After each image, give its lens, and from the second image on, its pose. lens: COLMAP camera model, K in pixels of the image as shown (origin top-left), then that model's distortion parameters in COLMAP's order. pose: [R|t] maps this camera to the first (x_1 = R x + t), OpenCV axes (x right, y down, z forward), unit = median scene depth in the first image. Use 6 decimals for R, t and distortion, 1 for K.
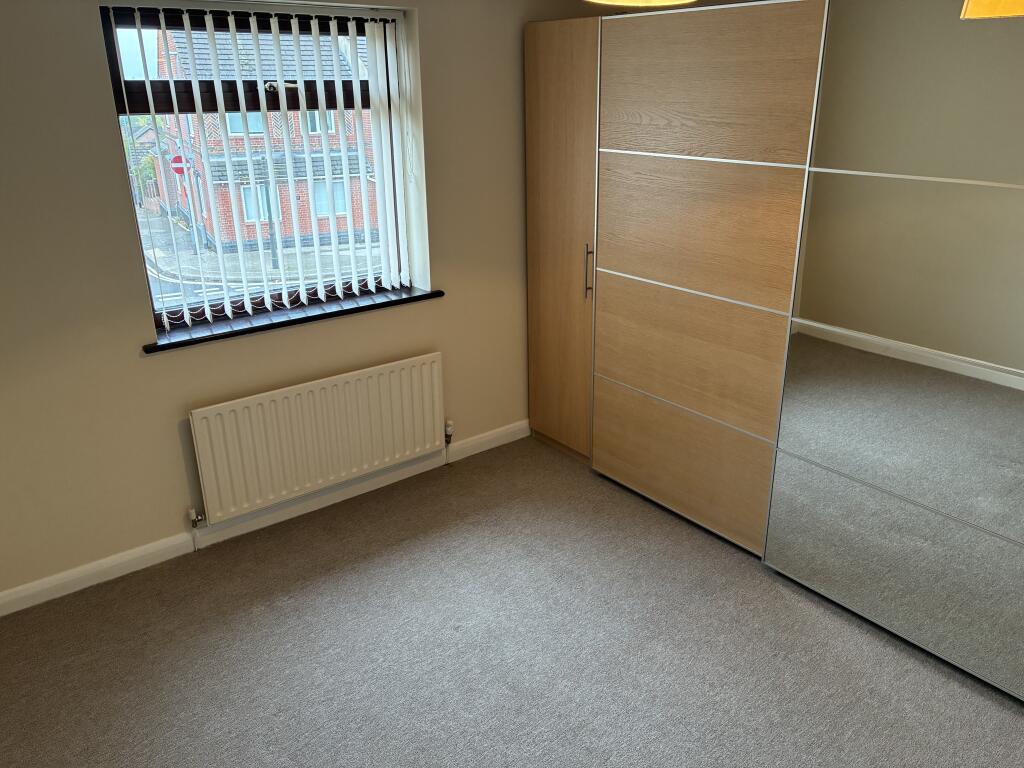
lens RADIAL K [[784.9, 0, 512.0], [0, 784.9, 384.0], [0, 0, 1]] dist [0.000962, -0.000942]
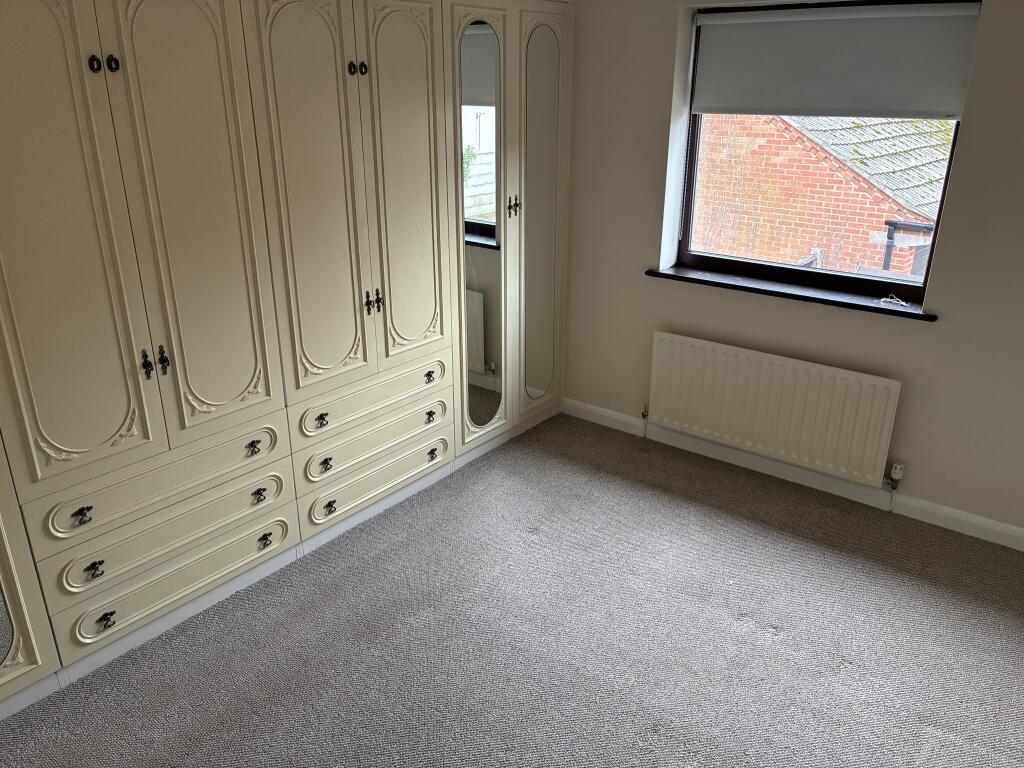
lens RADIAL K [[784.9, 0, 512.0], [0, 784.9, 384.0], [0, 0, 1]] dist [0.000962, -0.000942]
pose [[0.237388, 0.374050, -0.896512, 0.569754], [-0.340986, 0.896253, 0.283653, -0.133472], [0.909602, 0.238363, 0.340305, 0.313016]]
